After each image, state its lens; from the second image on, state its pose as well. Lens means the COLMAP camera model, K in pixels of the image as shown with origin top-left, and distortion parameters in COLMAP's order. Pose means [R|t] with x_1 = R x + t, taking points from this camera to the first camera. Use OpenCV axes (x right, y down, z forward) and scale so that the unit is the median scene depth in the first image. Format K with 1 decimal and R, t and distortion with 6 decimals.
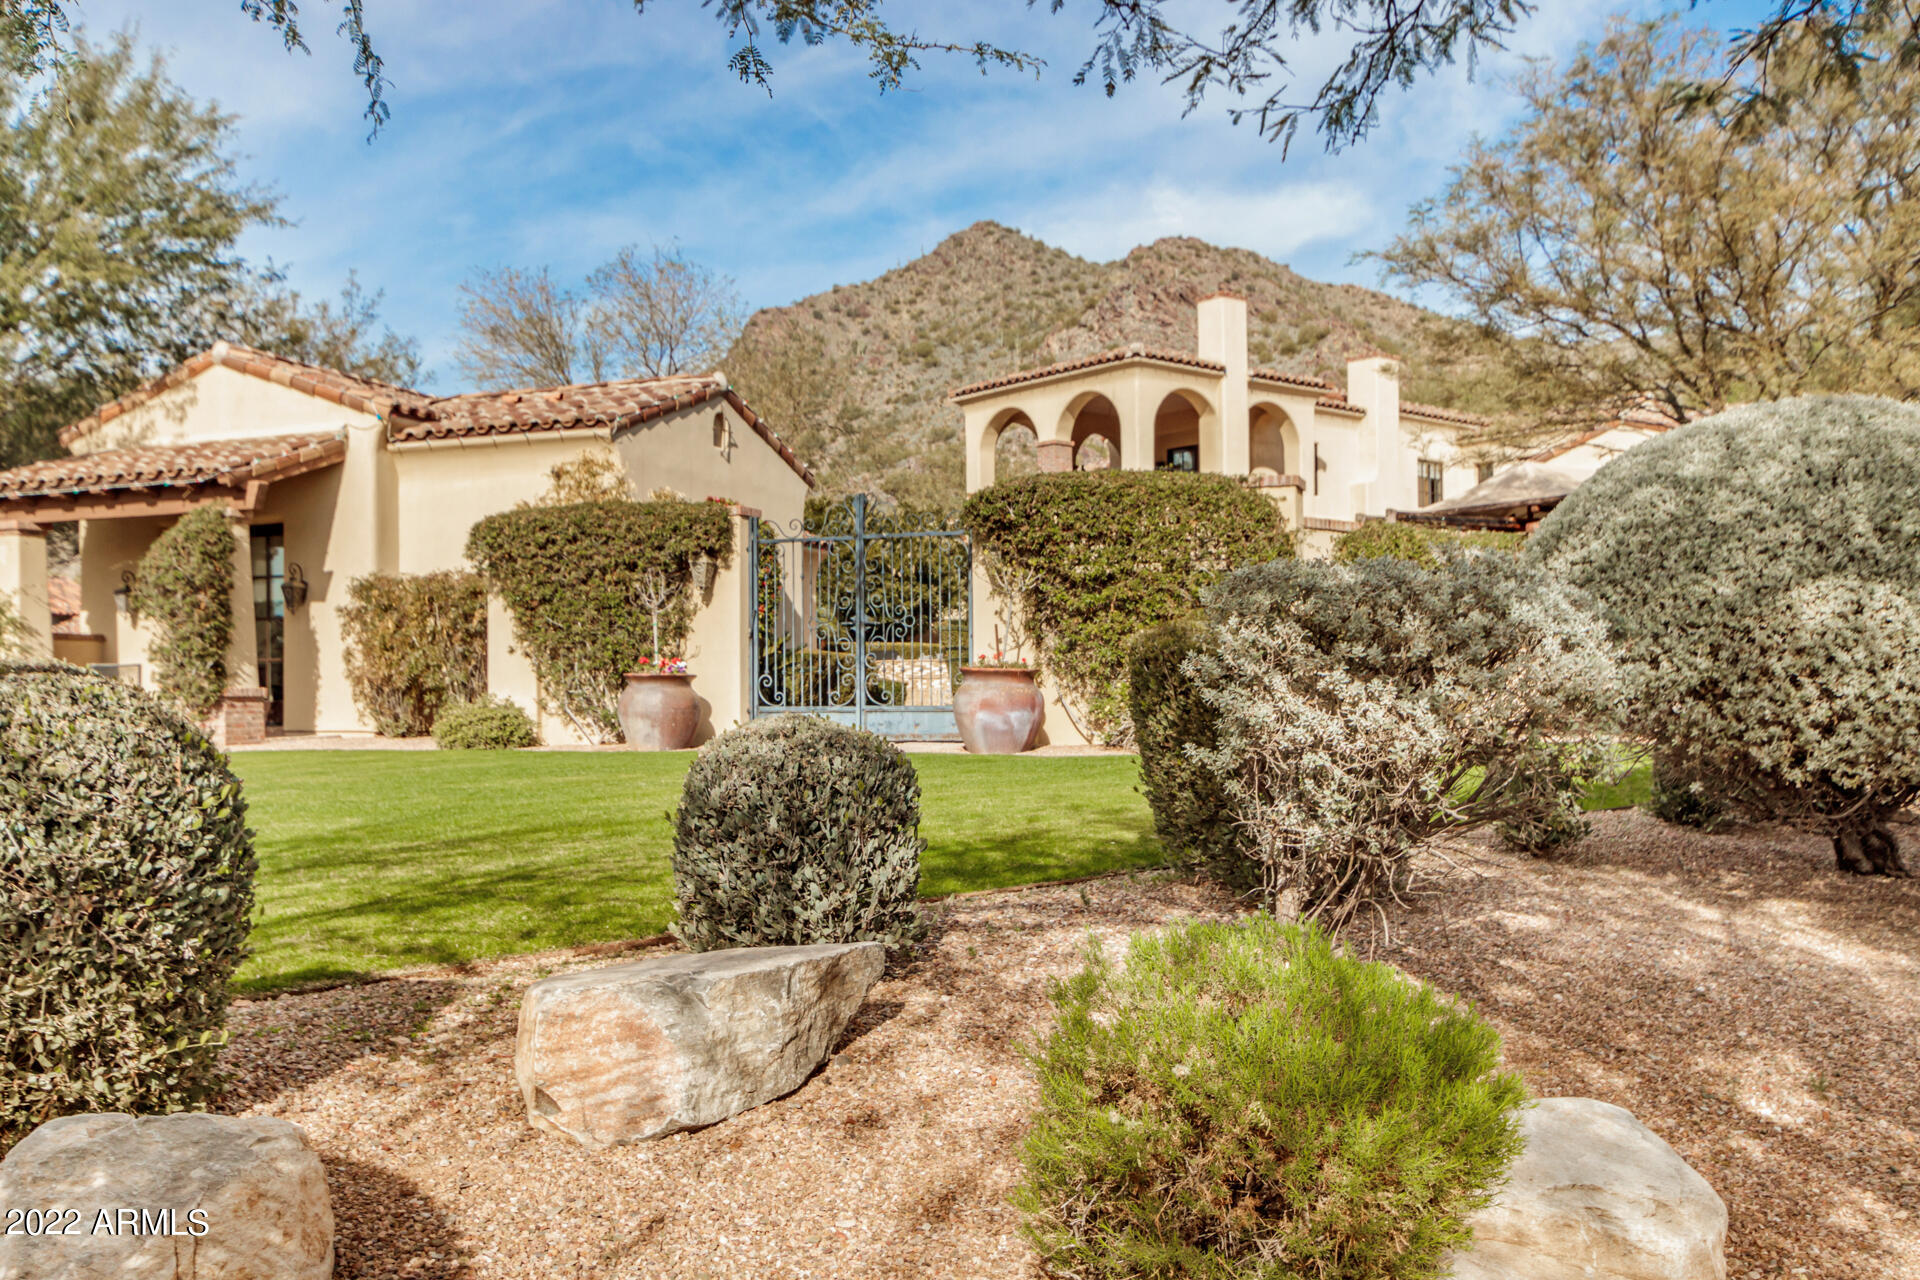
lens RADIAL K [[1785.9, 0, 954.4], [0, 1785.9, 652.8], [0, 0, 1]] dist [-0.004867, 0.000000]
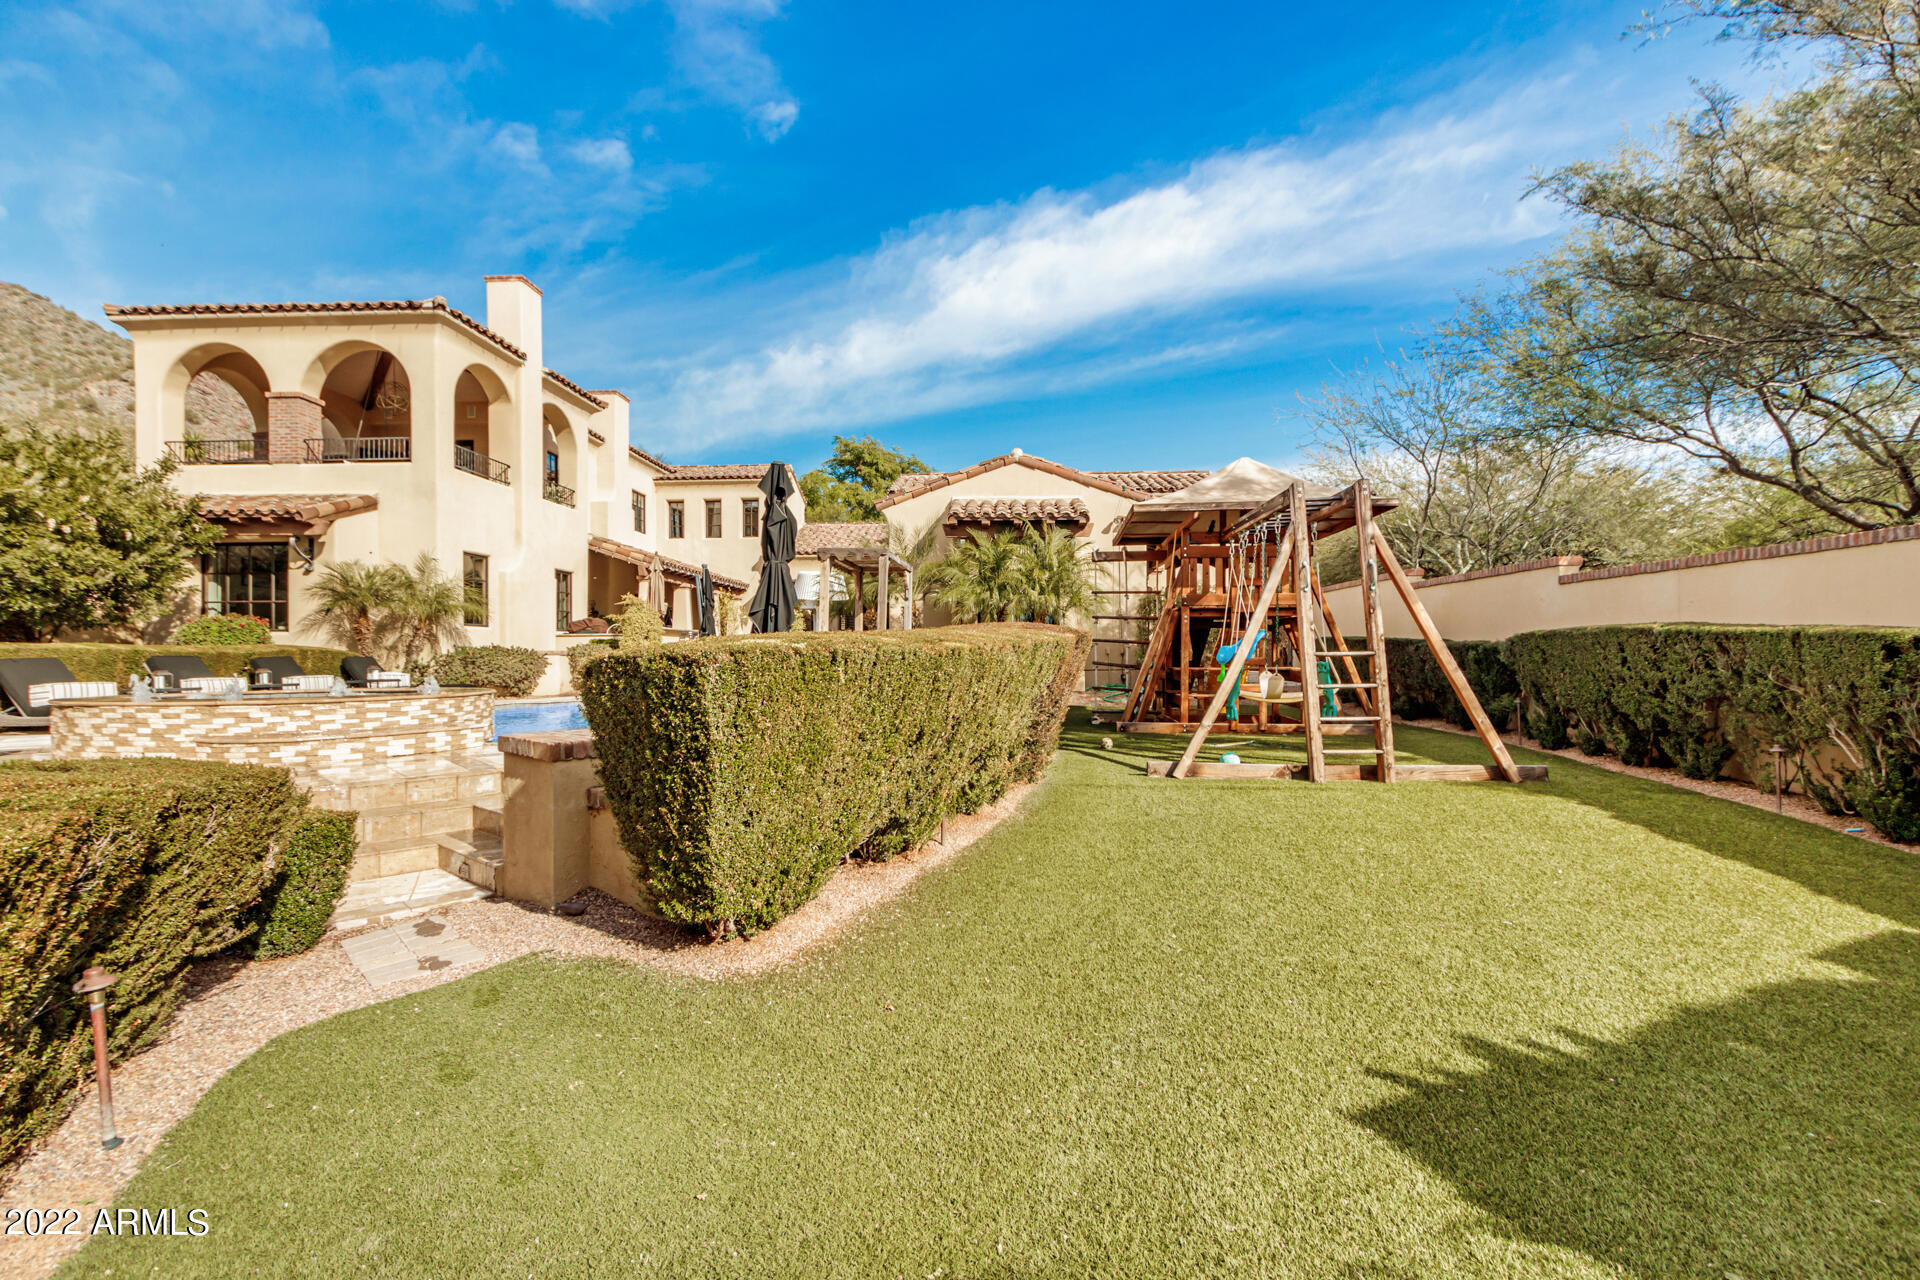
lens RADIAL K [[881.8, 0, 965.2], [0, 881.8, 666.3], [0, 0, 1]] dist [0.005520, -0.000993]
pose [[0.662394, -0.004197, 0.749144, -0.049930], [-0.023083, 0.999395, 0.026009, -0.011046], [-0.748800, -0.034521, 0.661897, 0.522741]]
